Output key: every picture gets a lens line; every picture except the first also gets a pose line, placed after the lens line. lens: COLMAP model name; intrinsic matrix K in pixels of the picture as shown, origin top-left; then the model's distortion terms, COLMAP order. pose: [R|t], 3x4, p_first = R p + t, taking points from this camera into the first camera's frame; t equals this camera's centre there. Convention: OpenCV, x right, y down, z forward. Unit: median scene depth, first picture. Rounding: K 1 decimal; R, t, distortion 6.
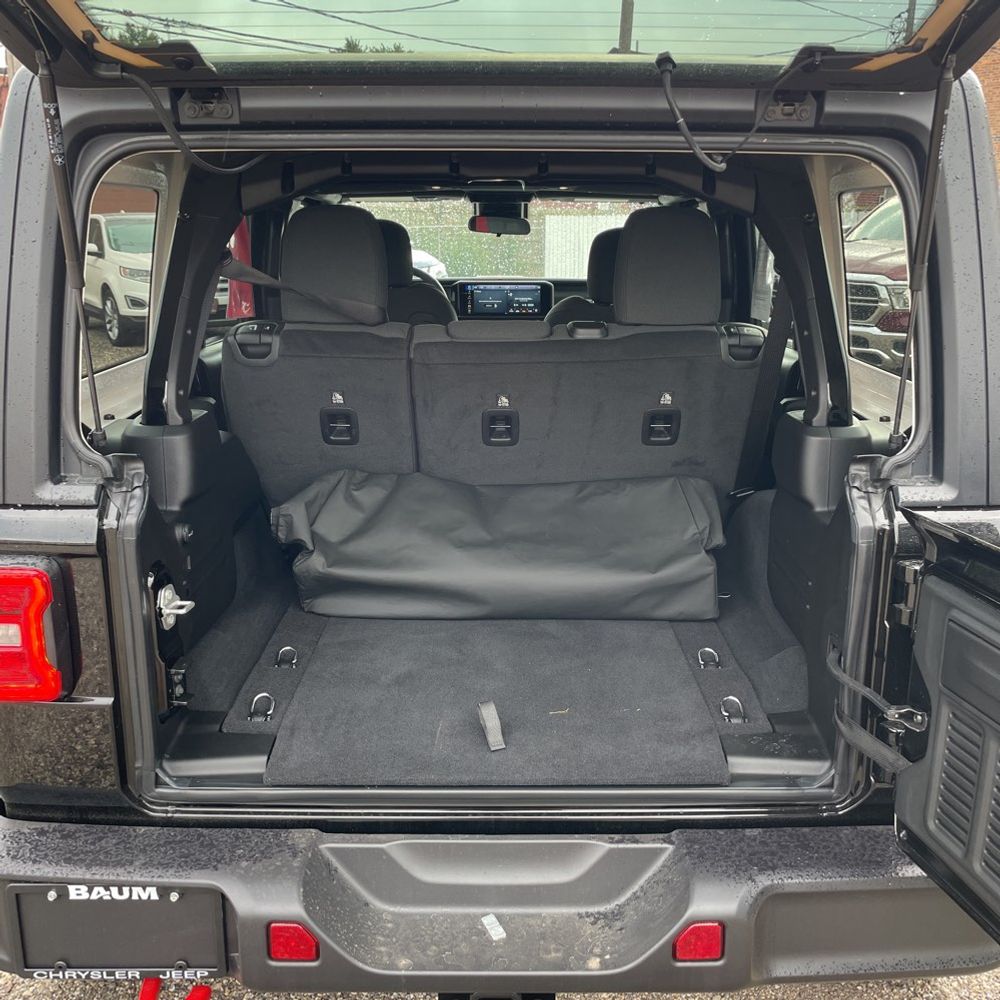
lens RADIAL K [[1008.2, 0, 493.8], [0, 1008.2, 481.1], [0, 0, 1]] dist [0.088413, -0.120836]
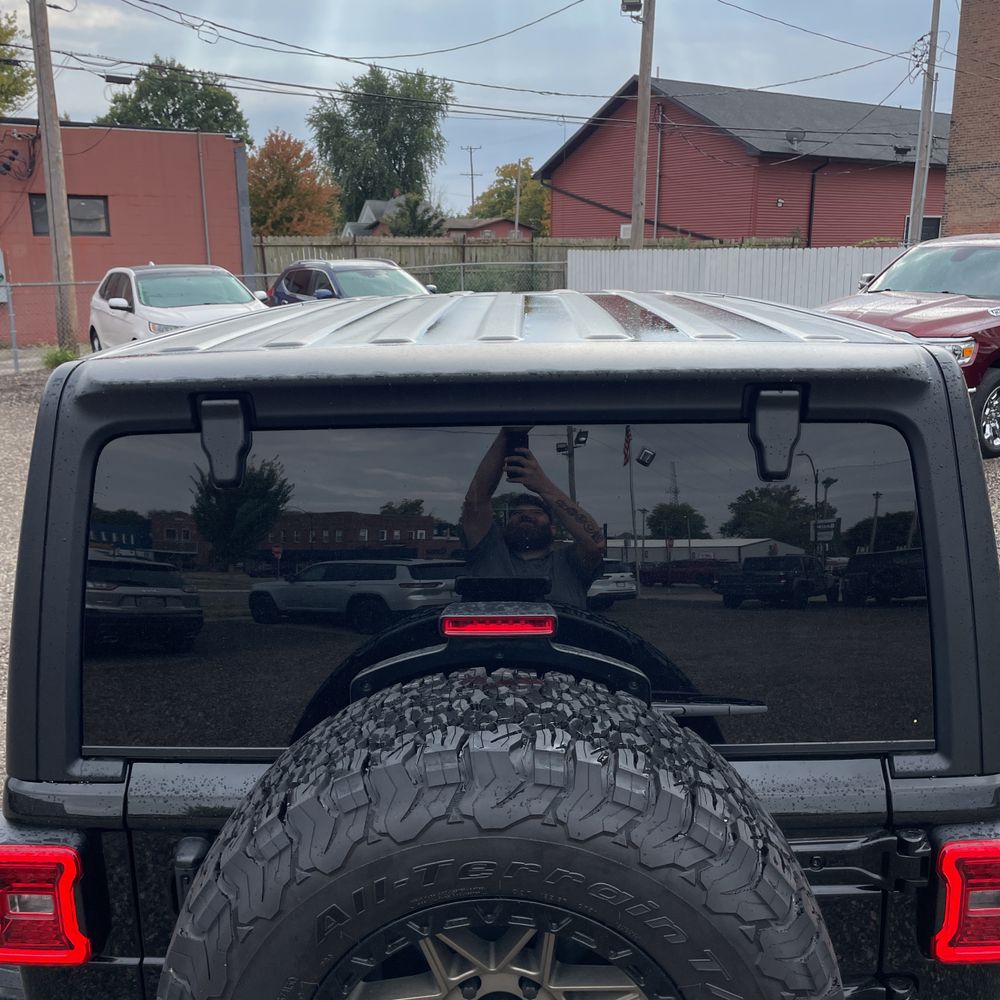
lens RADIAL K [[1008.2, 0, 493.8], [0, 1008.2, 481.1], [0, 0, 1]] dist [0.088413, -0.120836]
pose [[0.999542, -0.013011, -0.027331, 0.024905], [0.012638, 0.999825, -0.013770, -0.258420], [0.027506, 0.013419, 0.999532, -0.046742]]
